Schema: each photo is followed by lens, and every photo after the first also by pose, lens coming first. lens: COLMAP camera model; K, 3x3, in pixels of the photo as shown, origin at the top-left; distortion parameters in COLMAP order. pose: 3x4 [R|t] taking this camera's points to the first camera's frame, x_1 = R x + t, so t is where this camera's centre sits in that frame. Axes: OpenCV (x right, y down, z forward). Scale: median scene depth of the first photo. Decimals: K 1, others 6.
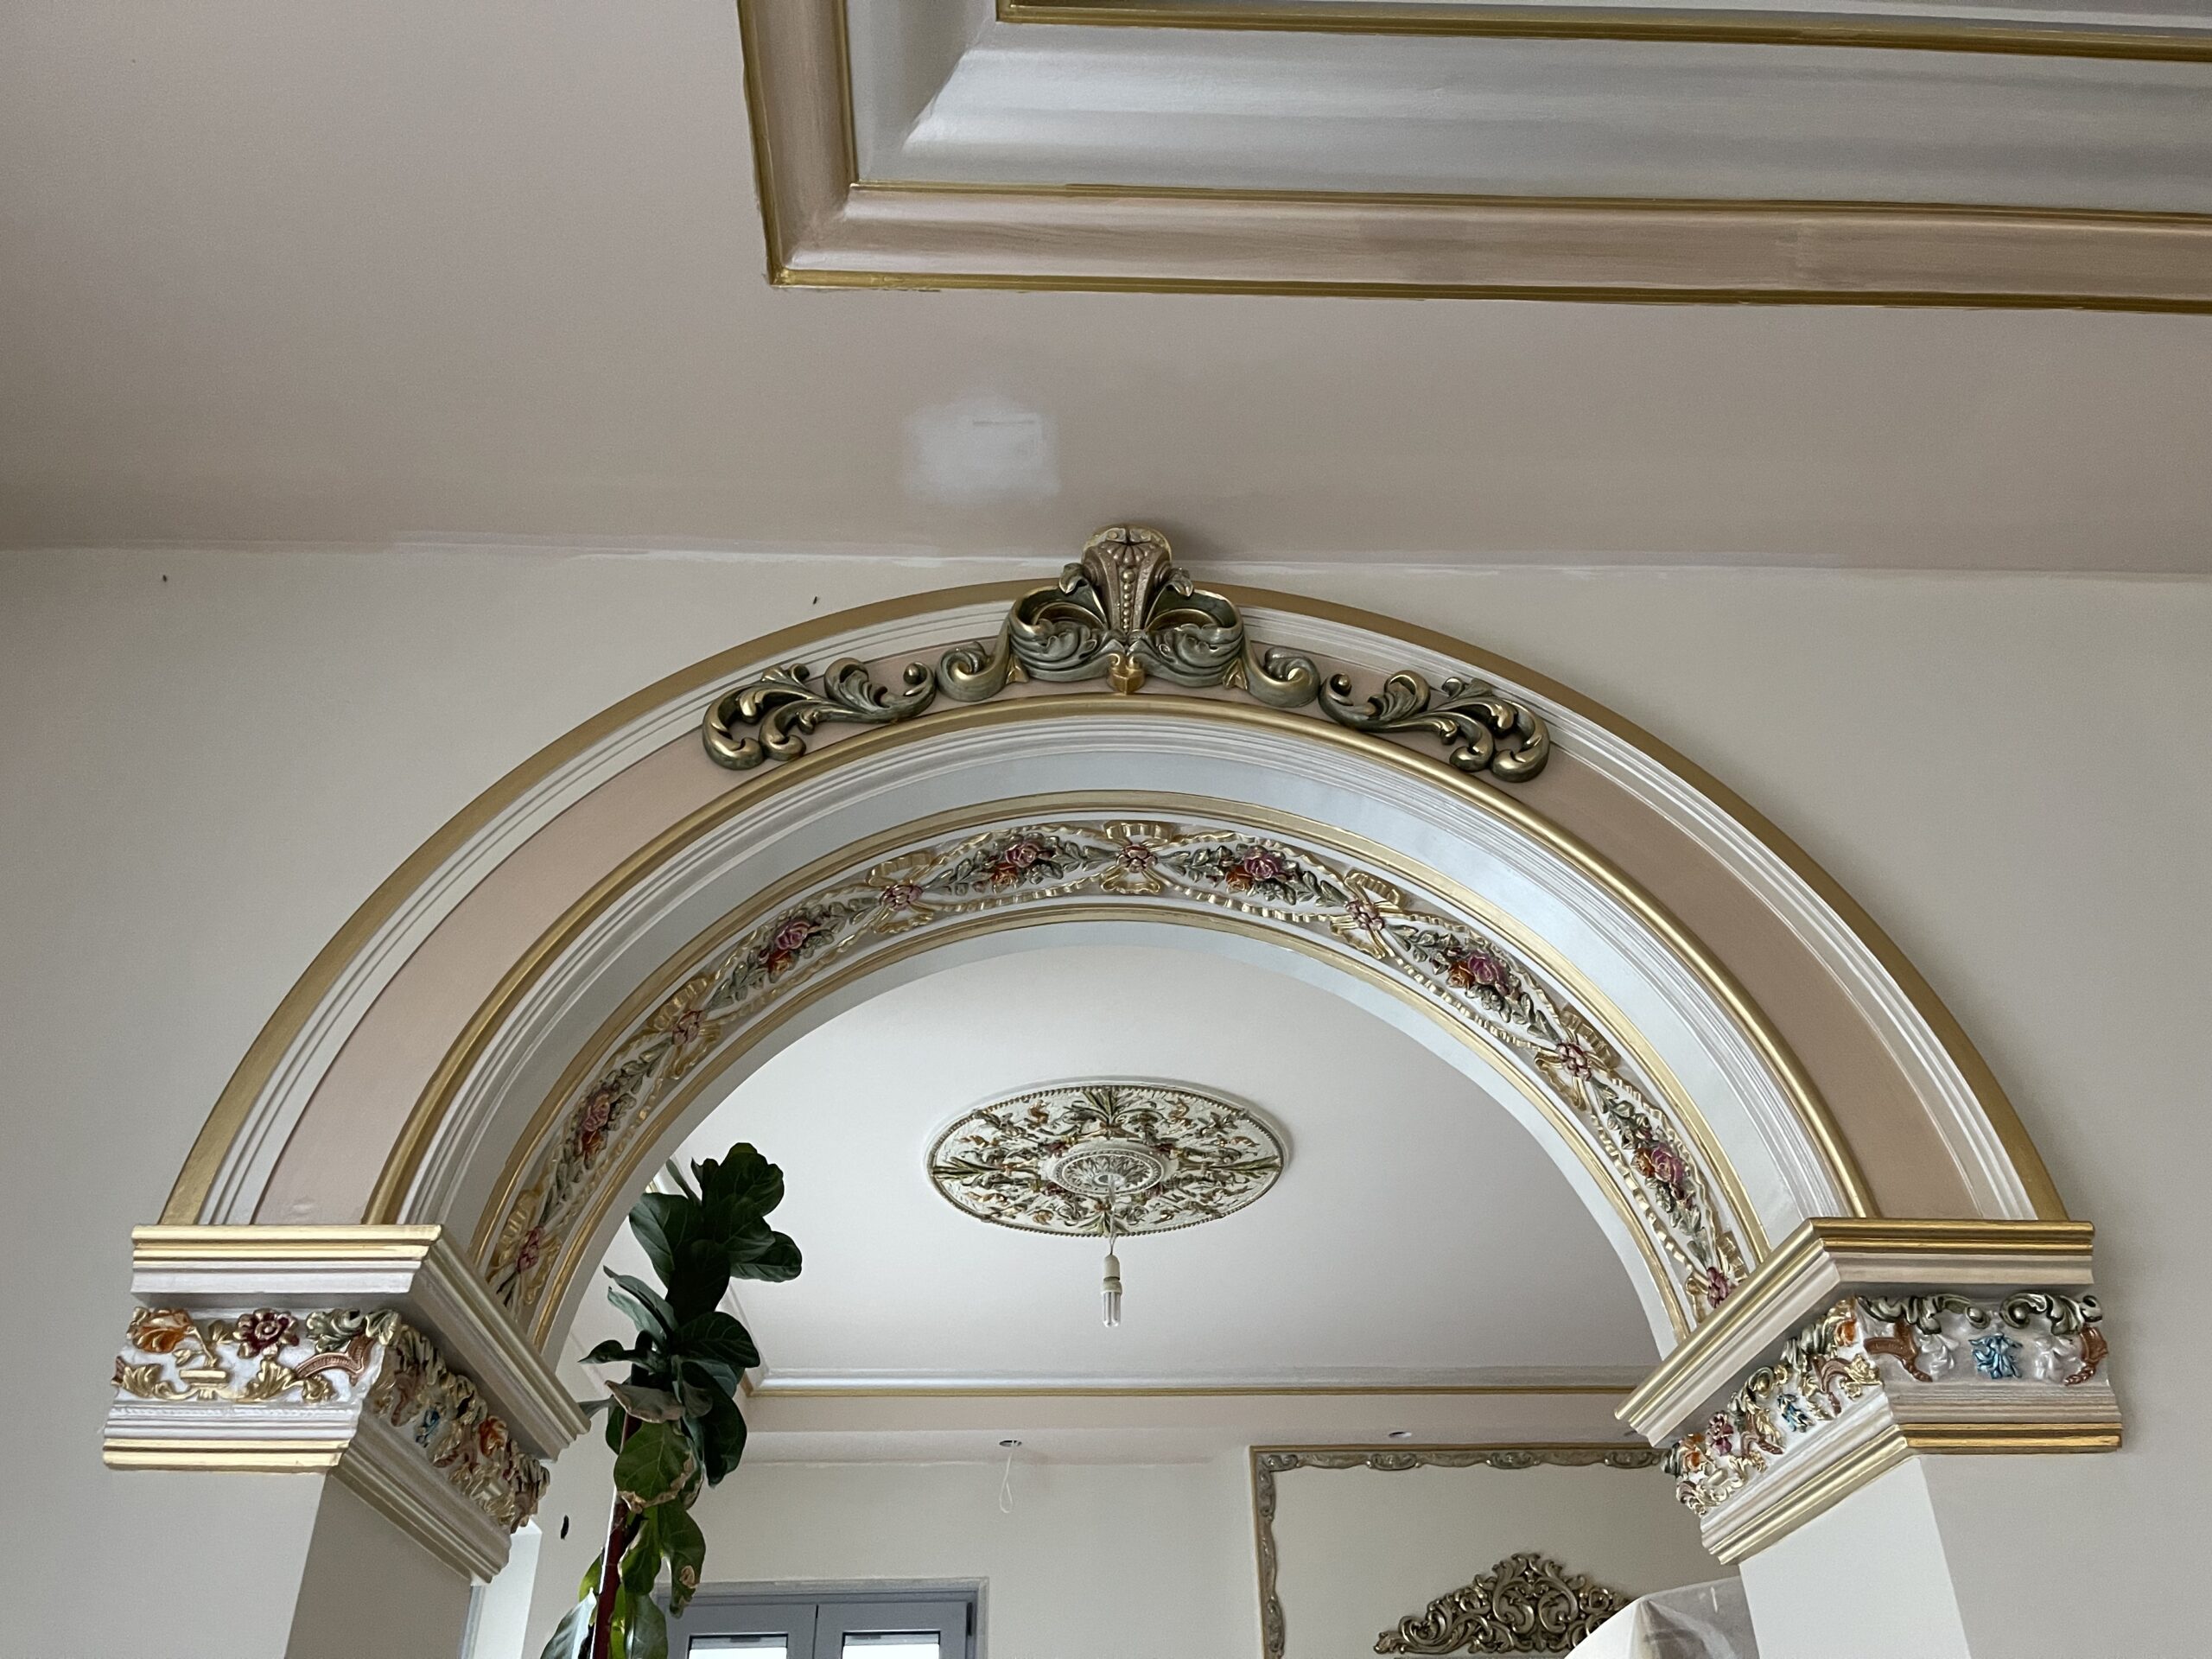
lens RADIAL K [[1681.3, 0, 1102.7], [0, 1681.3, 892.5], [0, 0, 1]] dist [0.116541, -0.152058]
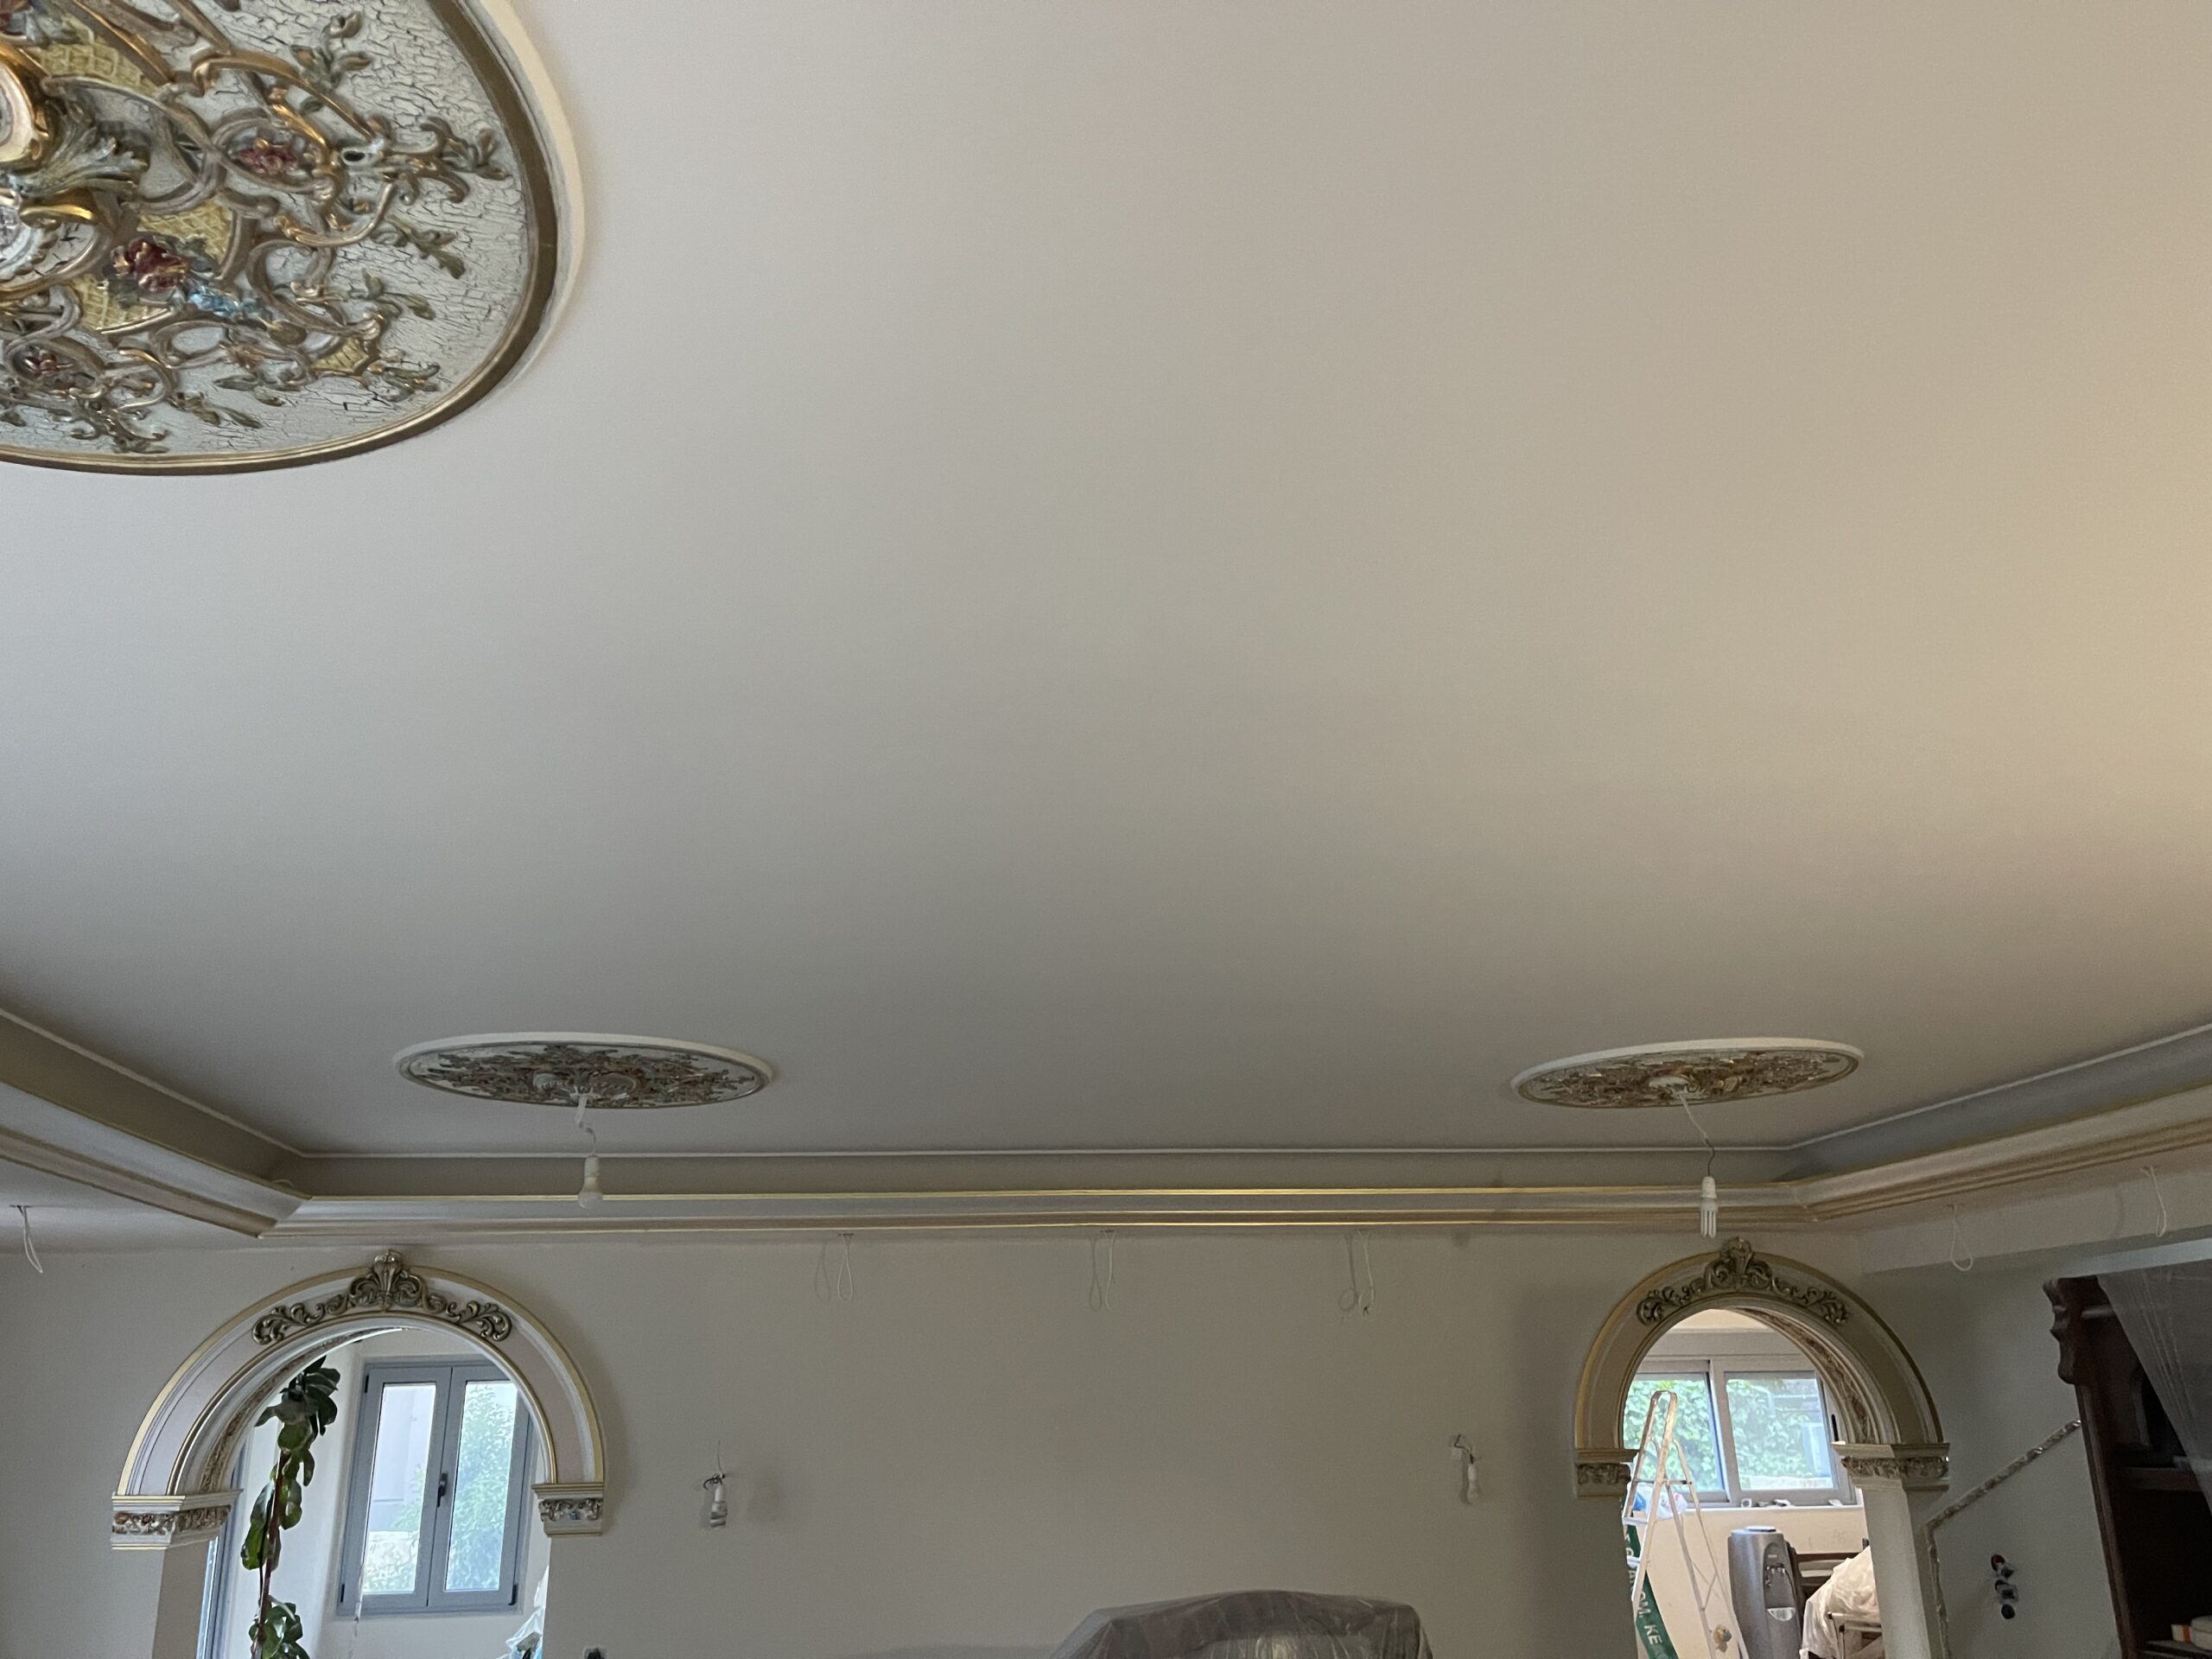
lens RADIAL K [[1681.3, 0, 1102.7], [0, 1681.3, 892.5], [0, 0, 1]] dist [0.116541, -0.152058]
pose [[0.996671, 0.018625, 0.079369, 1.193861], [-0.041512, 0.953832, 0.297459, -2.058053], [-0.070164, -0.299764, 0.951430, -2.178205]]
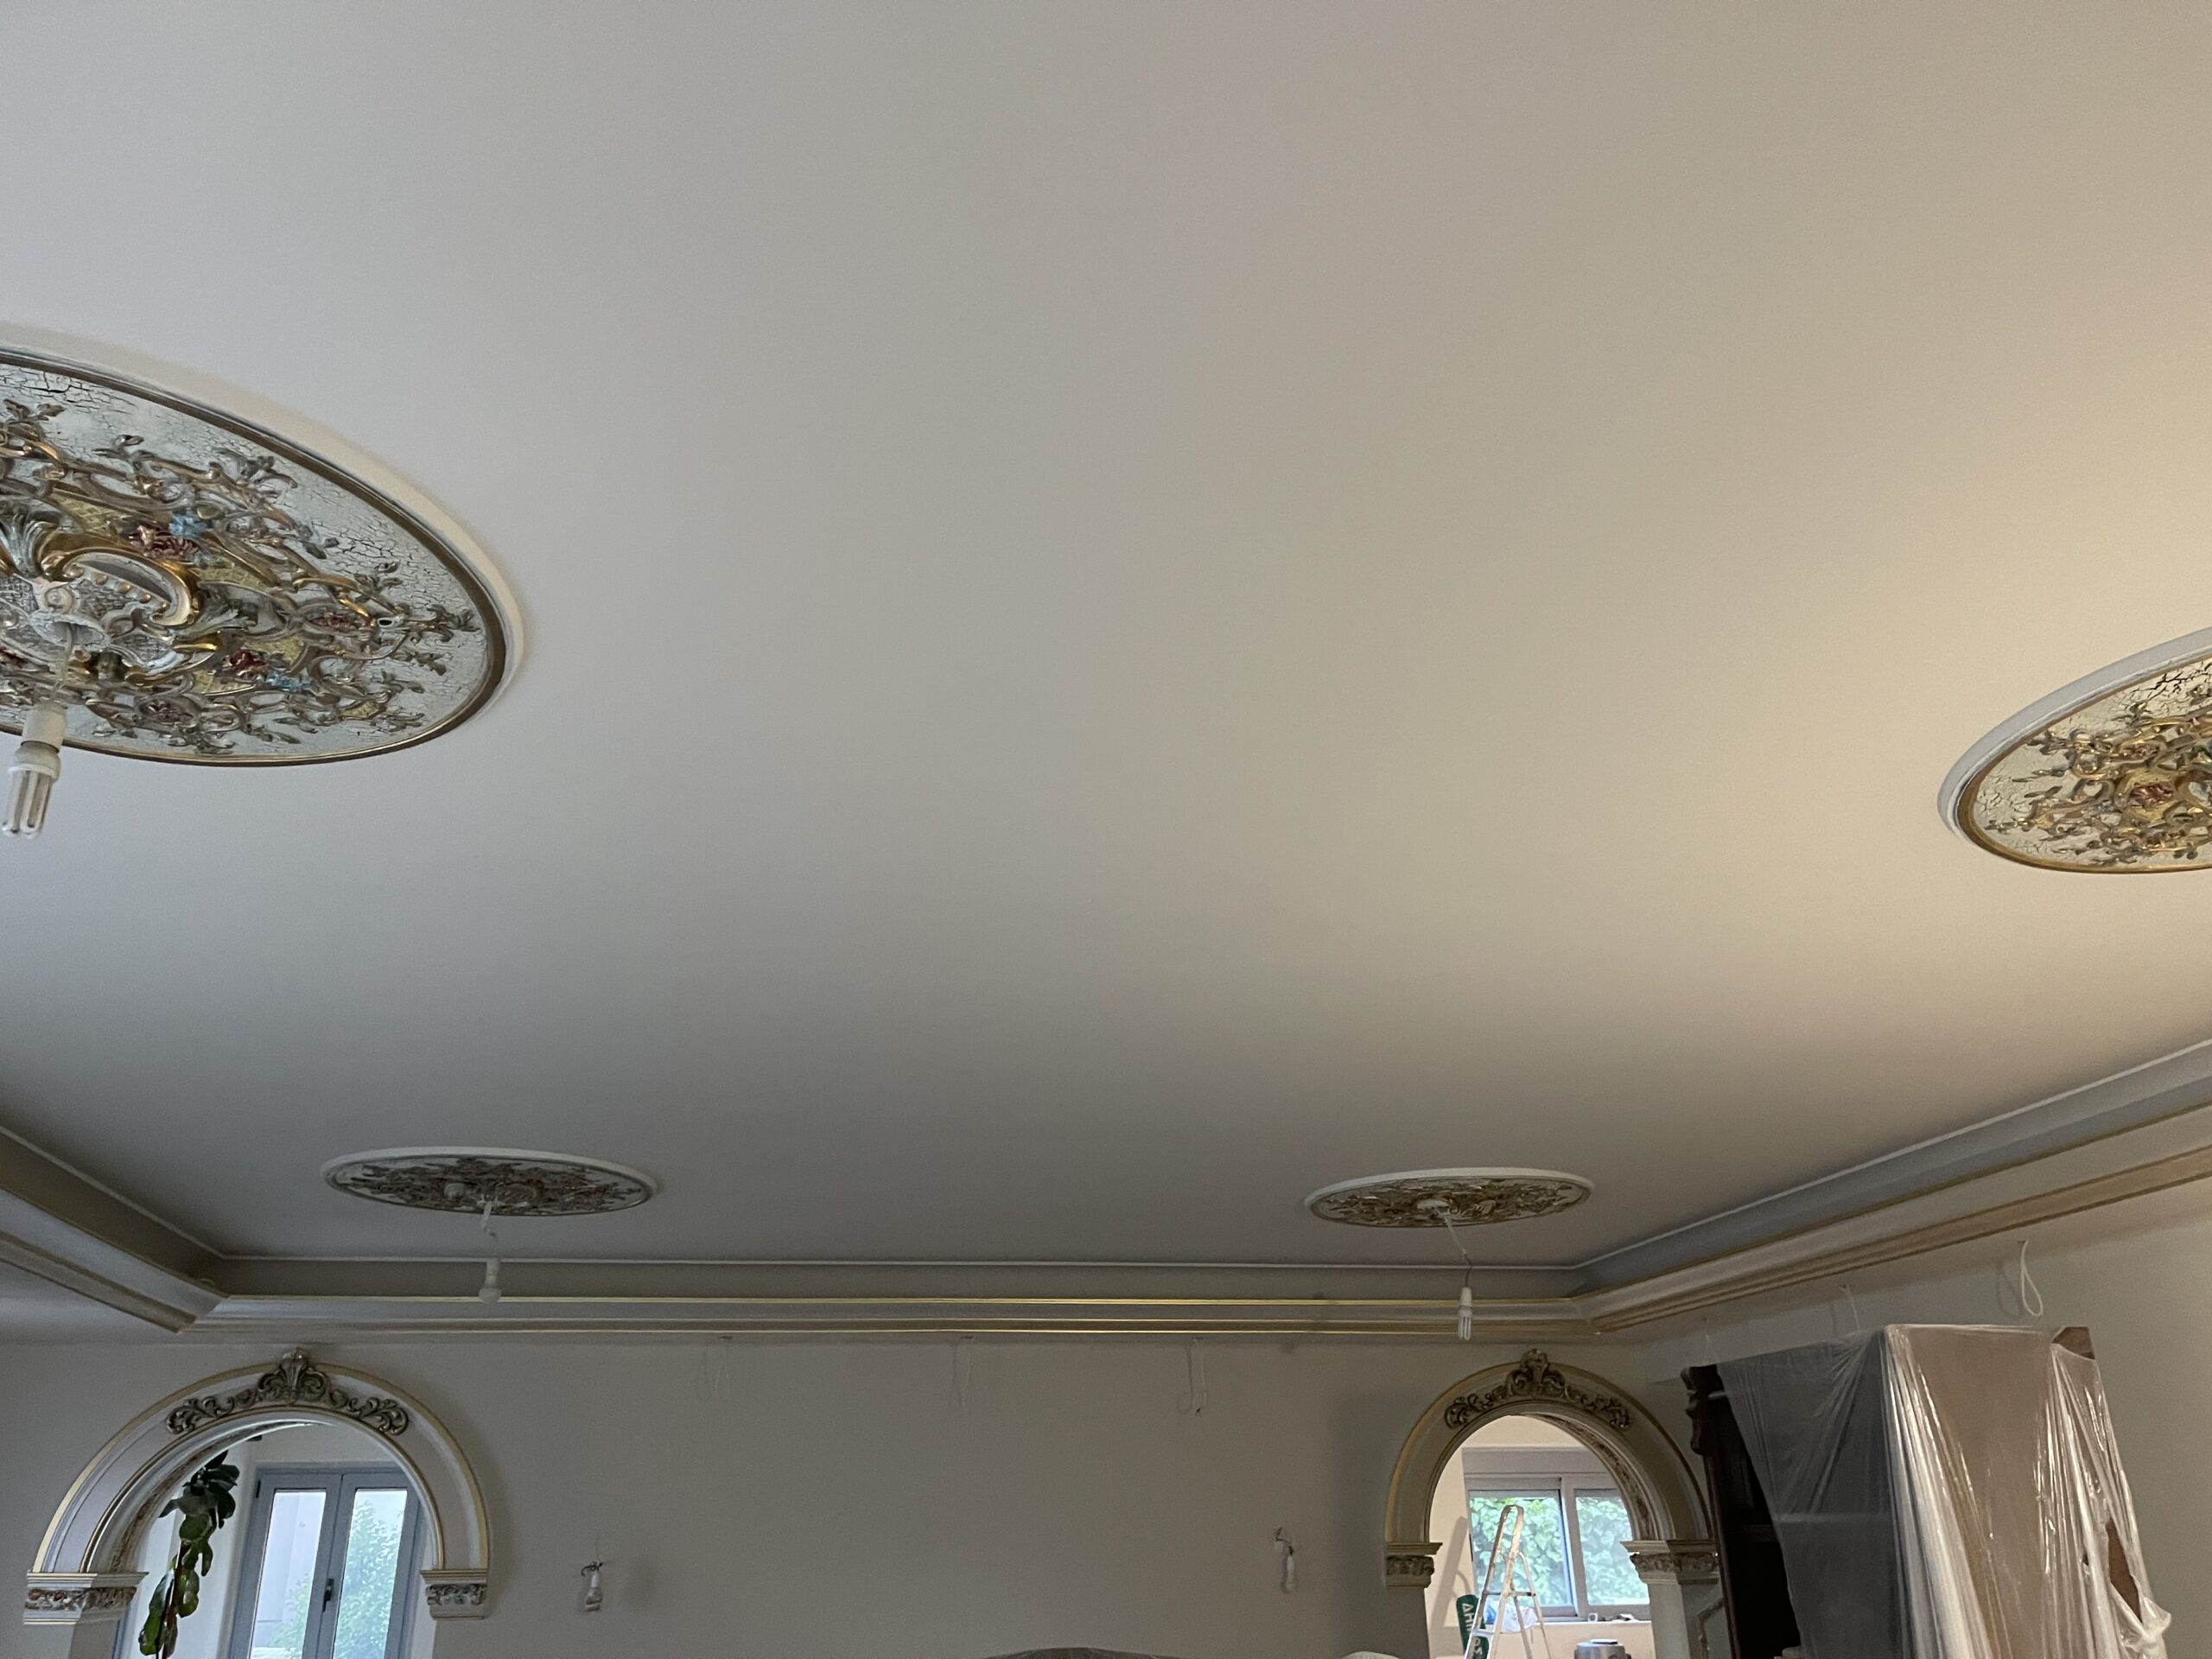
lens RADIAL K [[1643.9, 0, 1111.0], [0, 1643.9, 877.8], [0, 0, 1]] dist [0.106453, -0.140770]
pose [[0.990097, 0.051067, 0.130765, 1.276641], [-0.078478, 0.973686, 0.213955, -2.208913], [-0.116398, -0.222098, 0.968052, -2.539700]]
